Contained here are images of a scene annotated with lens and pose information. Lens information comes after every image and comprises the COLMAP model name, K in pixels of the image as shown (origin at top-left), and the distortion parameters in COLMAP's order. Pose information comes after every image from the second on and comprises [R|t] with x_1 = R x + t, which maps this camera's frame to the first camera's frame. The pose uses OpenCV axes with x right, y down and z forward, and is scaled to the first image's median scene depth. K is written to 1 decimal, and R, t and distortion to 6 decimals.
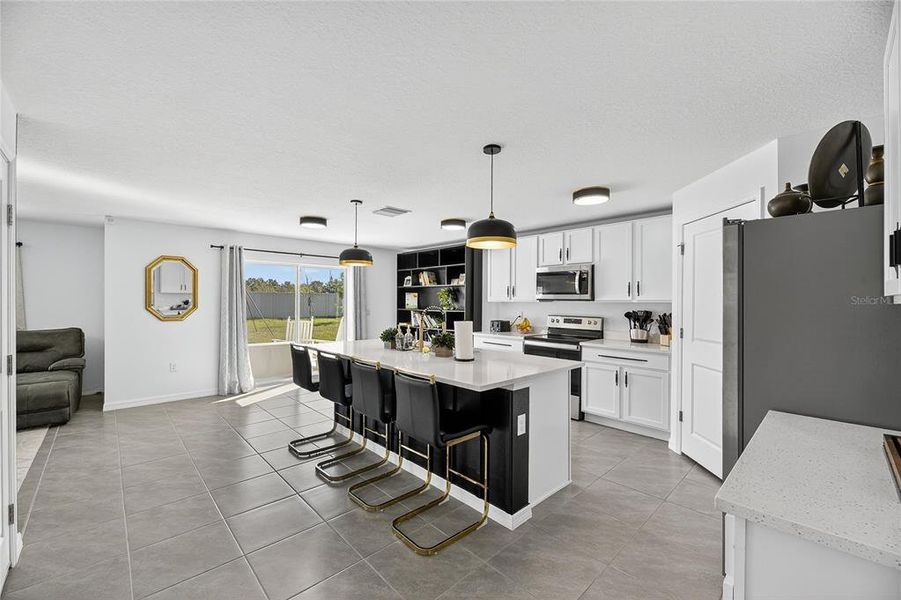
lens RADIAL K [[364.9, 0, 449.1], [0, 364.9, 304.1], [0, 0, 1]] dist [-0.002477, -0.000373]
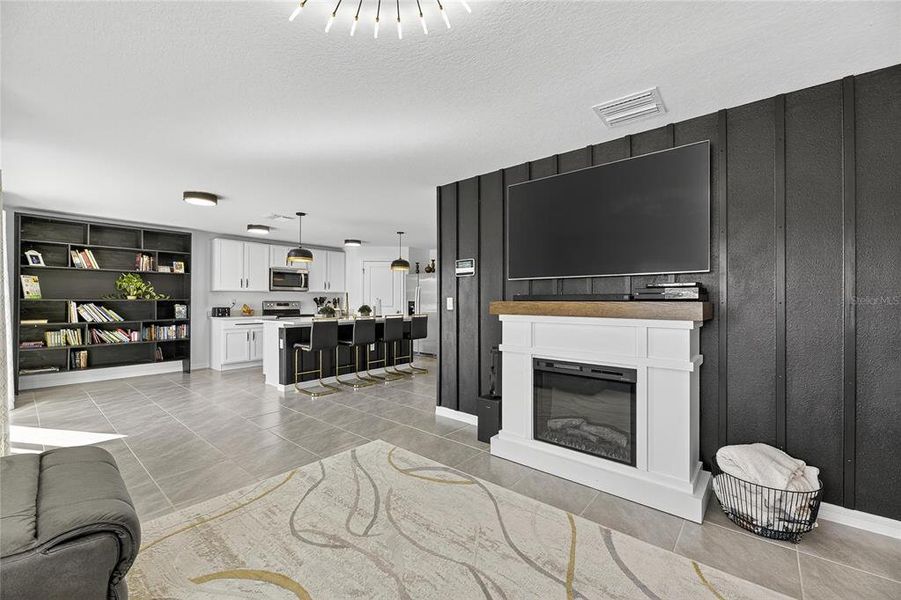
lens RADIAL K [[366.7, 0, 450.5], [0, 366.7, 300.0], [0, 0, 1]] dist [-0.007983, -0.000459]
pose [[-0.114570, -0.002927, 0.993411, -1.199691], [0.008877, 0.999953, 0.003970, 0.025788], [-0.993375, 0.009273, -0.114539, 0.439031]]
